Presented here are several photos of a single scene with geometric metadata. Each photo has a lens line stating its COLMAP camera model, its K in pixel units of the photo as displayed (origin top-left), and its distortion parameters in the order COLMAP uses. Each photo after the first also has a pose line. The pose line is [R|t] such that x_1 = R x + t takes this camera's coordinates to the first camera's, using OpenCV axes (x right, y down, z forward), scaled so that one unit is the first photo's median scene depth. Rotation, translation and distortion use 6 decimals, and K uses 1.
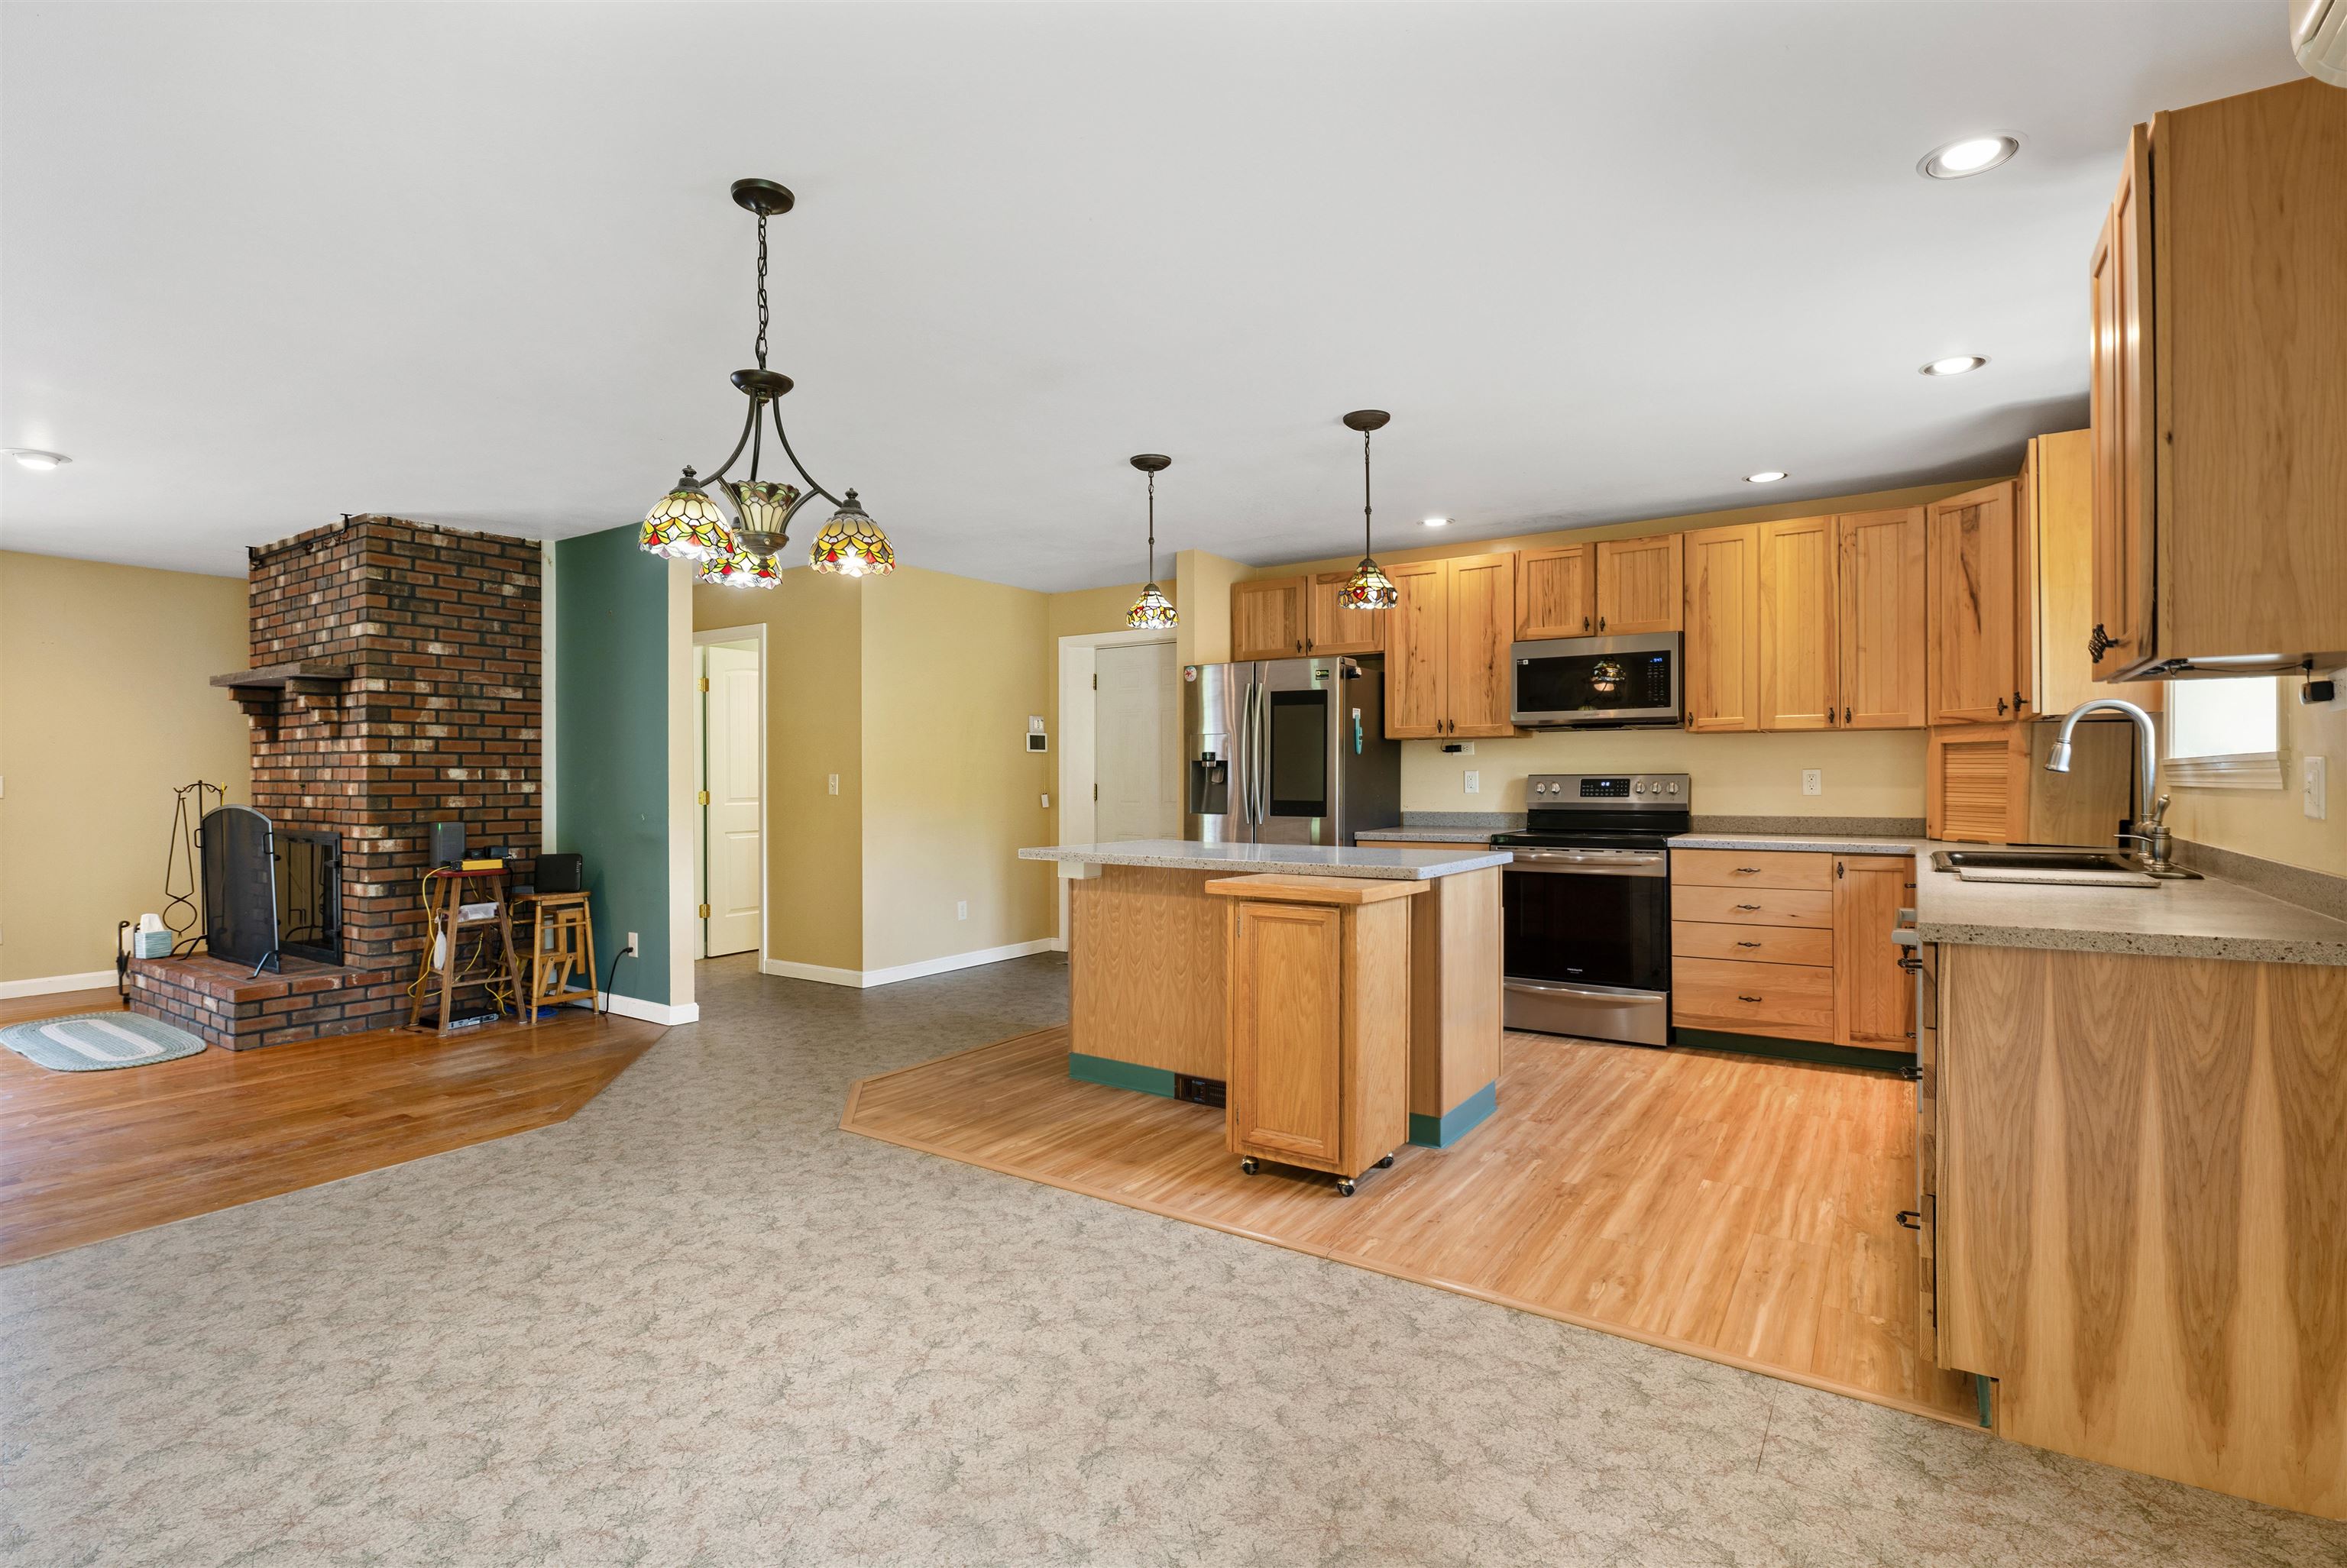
lens RADIAL K [[1109.8, 0, 1160.8], [0, 1109.8, 781.6], [0, 0, 1]] dist [-0.004673, 0.000394]
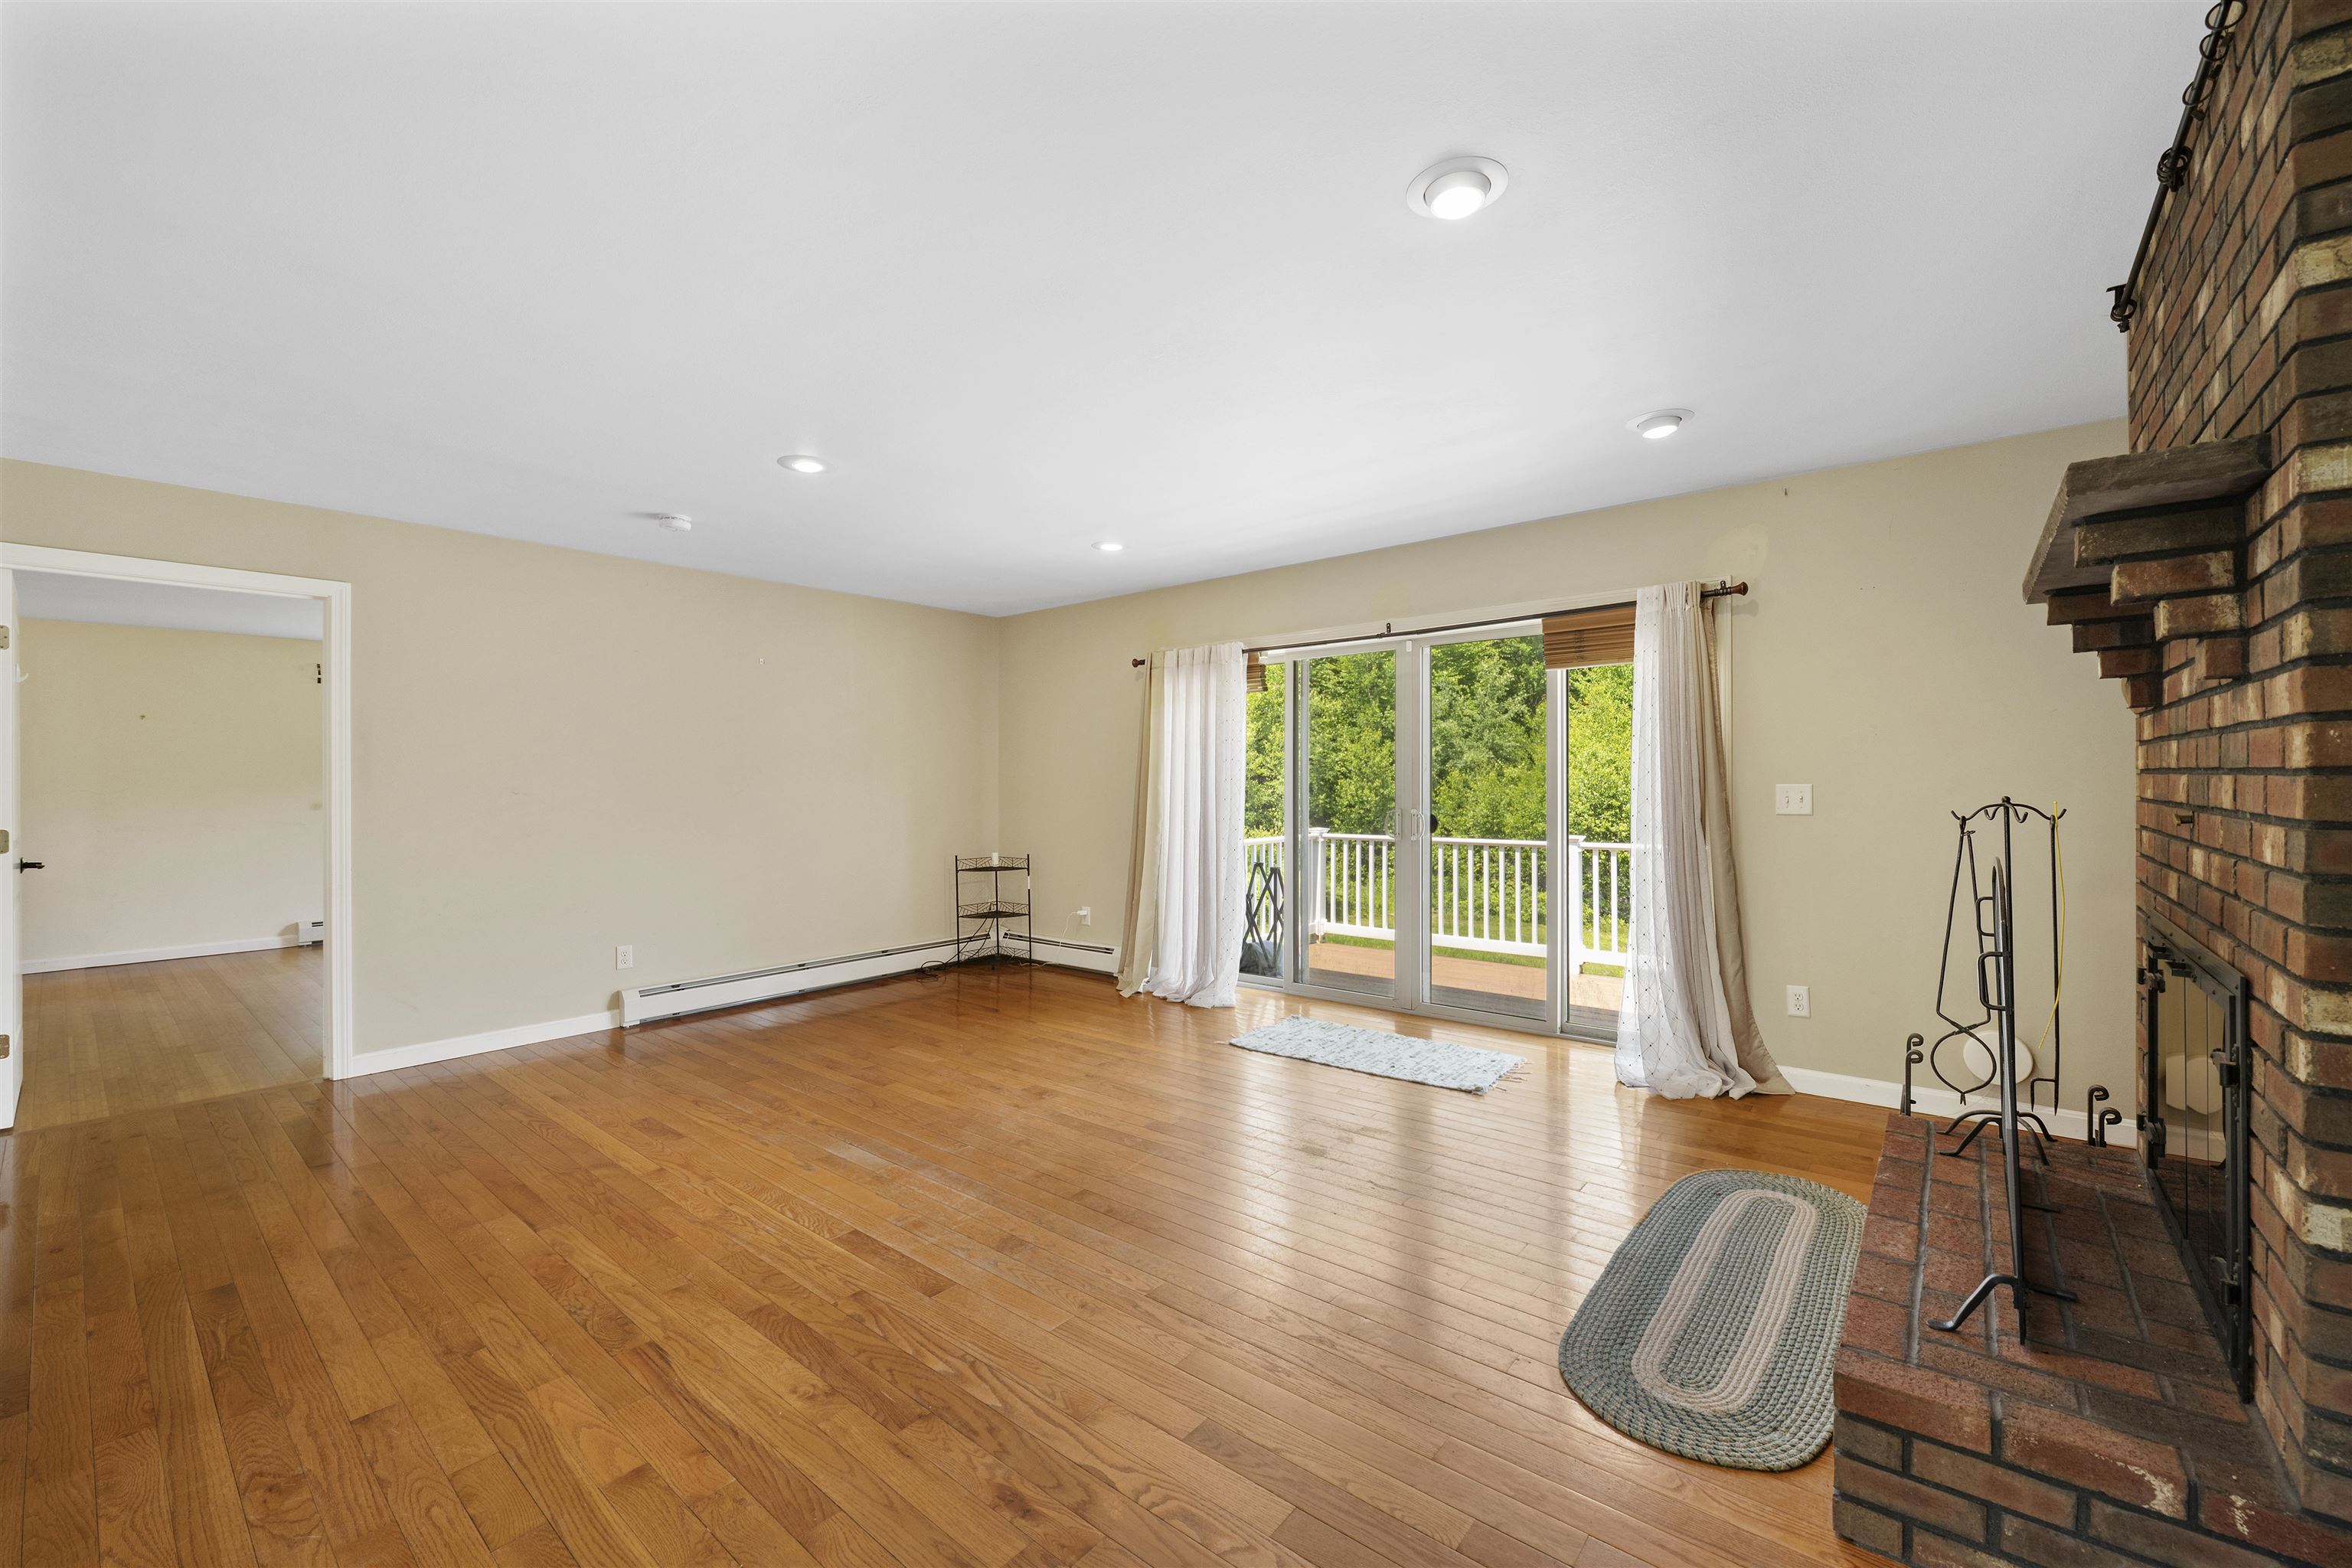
lens RADIAL K [[945.7, 0, 1158.1], [0, 945.7, 778.9], [0, 0, 1]] dist [-0.005054, -0.000135]
pose [[-0.110646, 0.001666, -0.993858, -0.541726], [0.005937, 0.999982, 0.001015, -0.016008], [0.993842, -0.005788, -0.110654, 0.887156]]
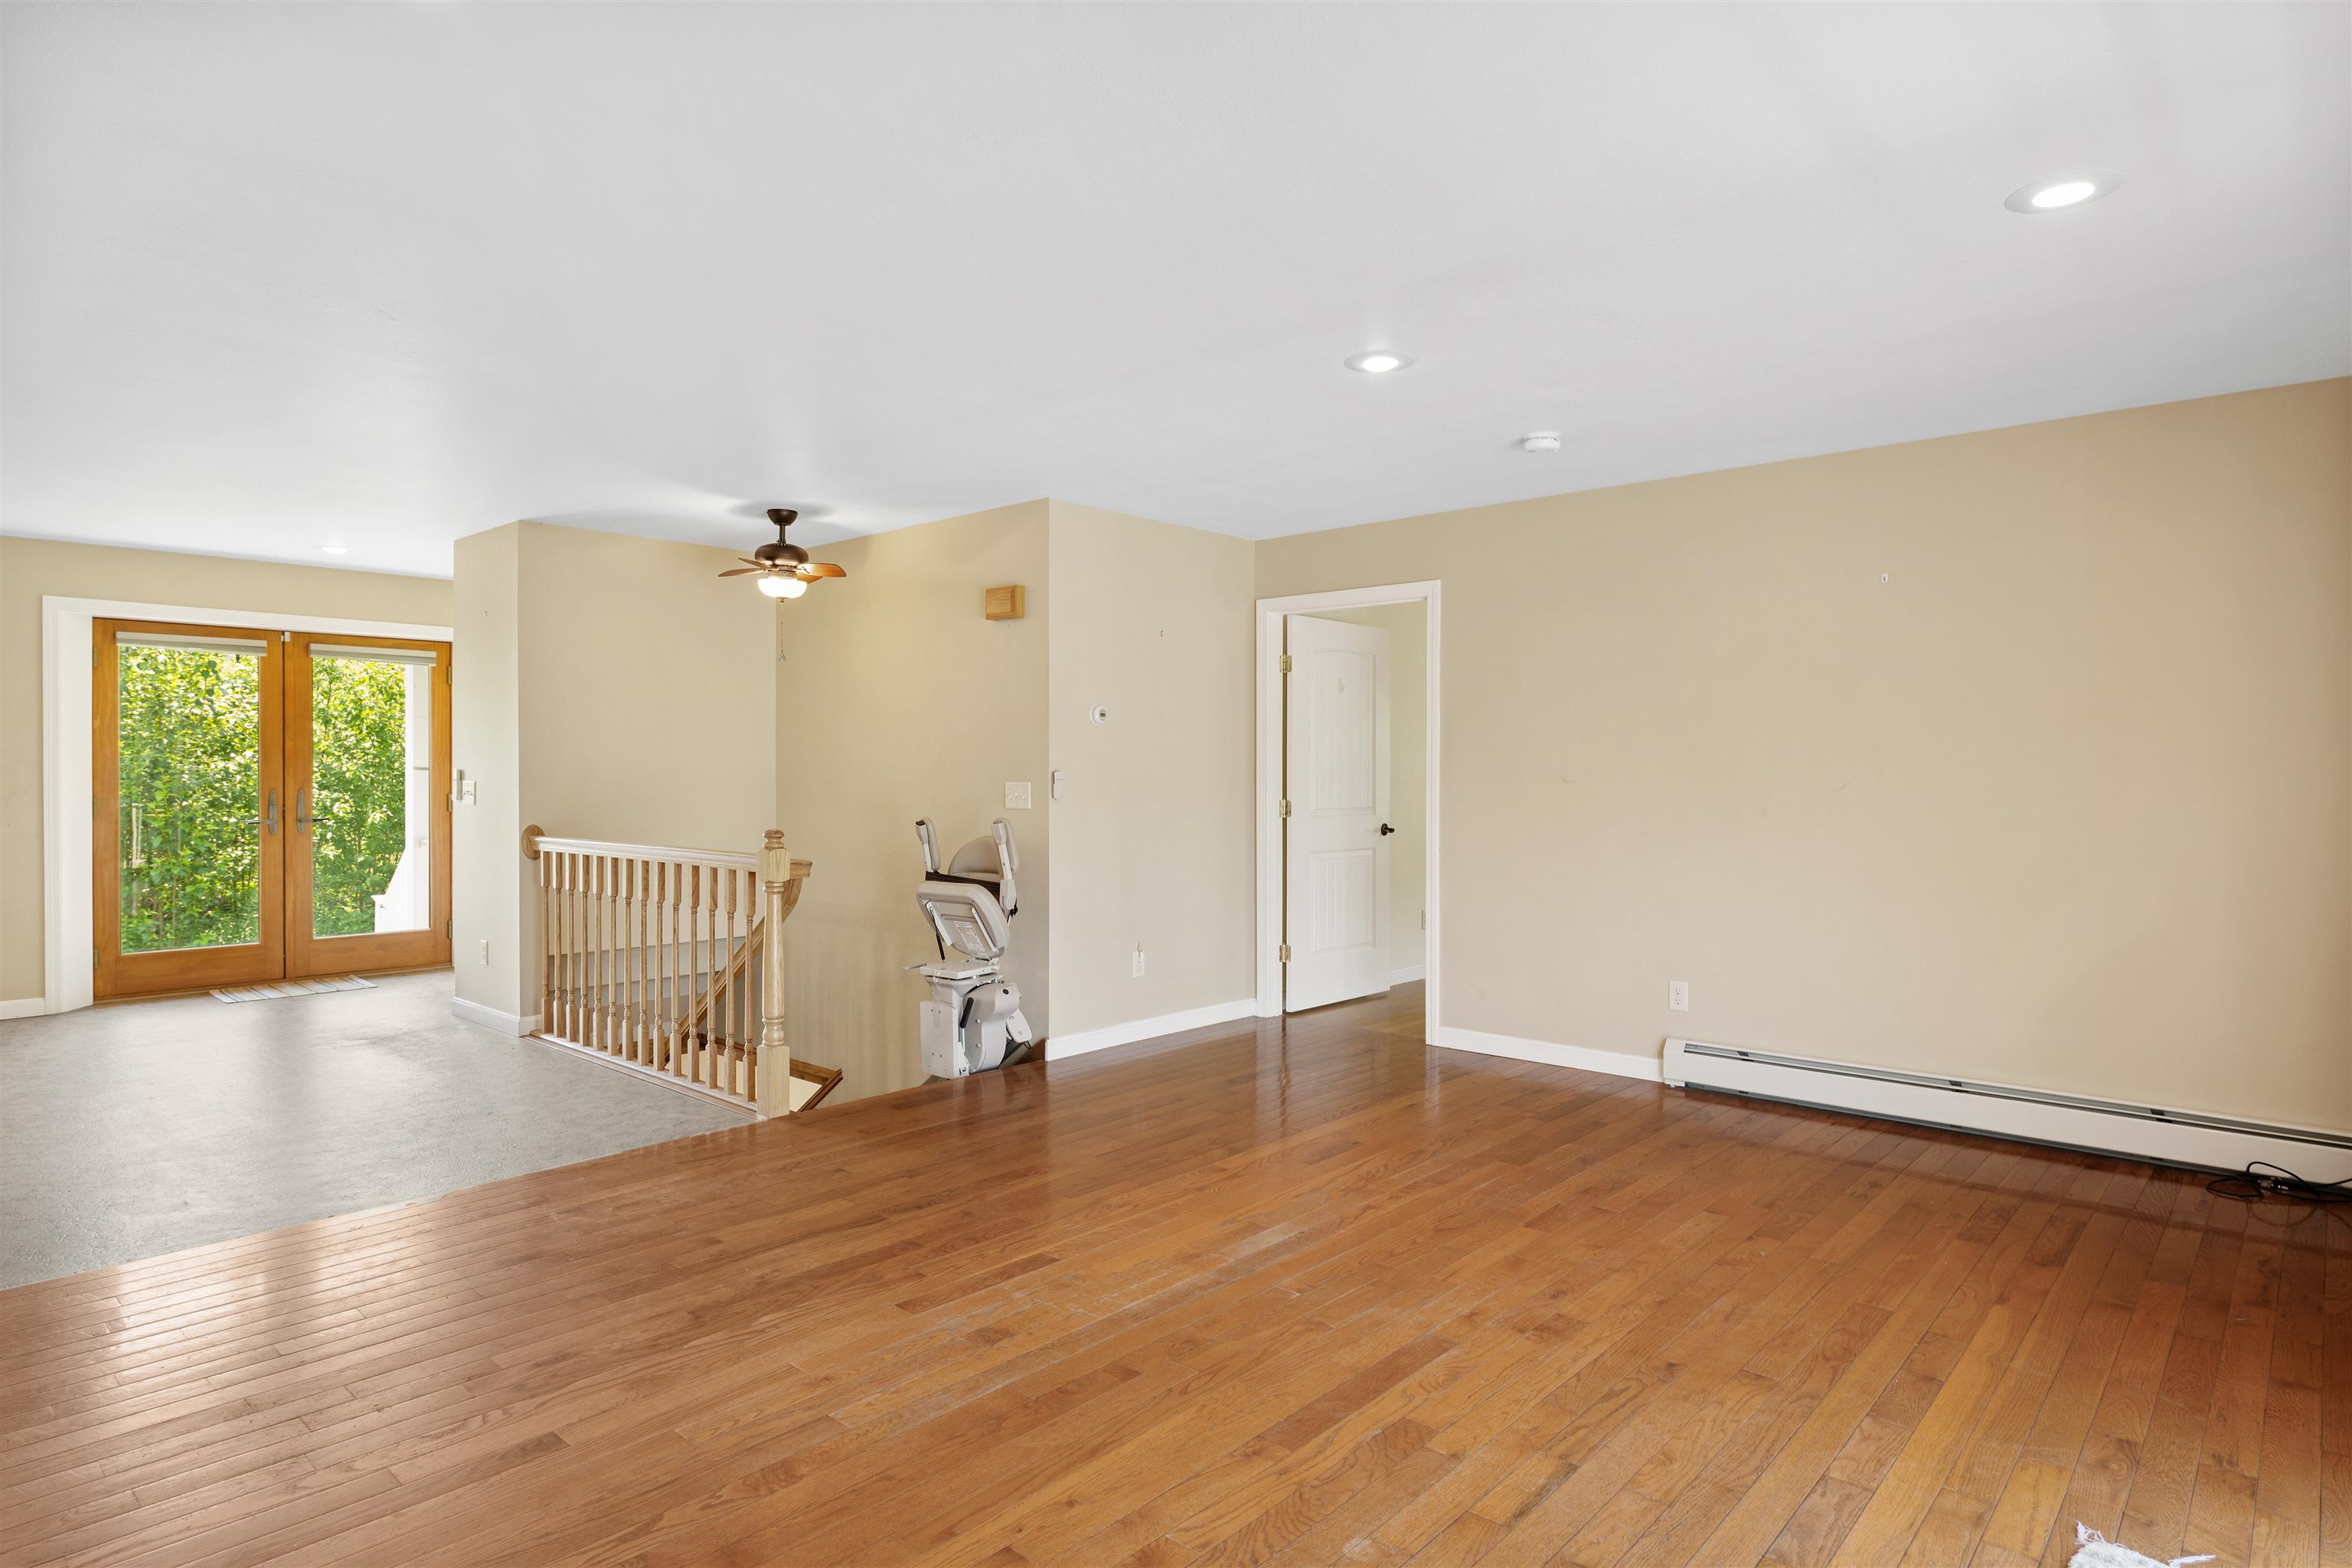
lens RADIAL K [[1254.2, 0, 1201.0], [0, 1254.2, 823.7], [0, 0, 1]] dist [-0.005267, 0.002660]
pose [[-0.991063, -0.006408, 0.133243, -1.283477], [-0.001377, 0.999284, 0.037817, -0.011386], [-0.133390, 0.037295, -0.990362, 1.324505]]
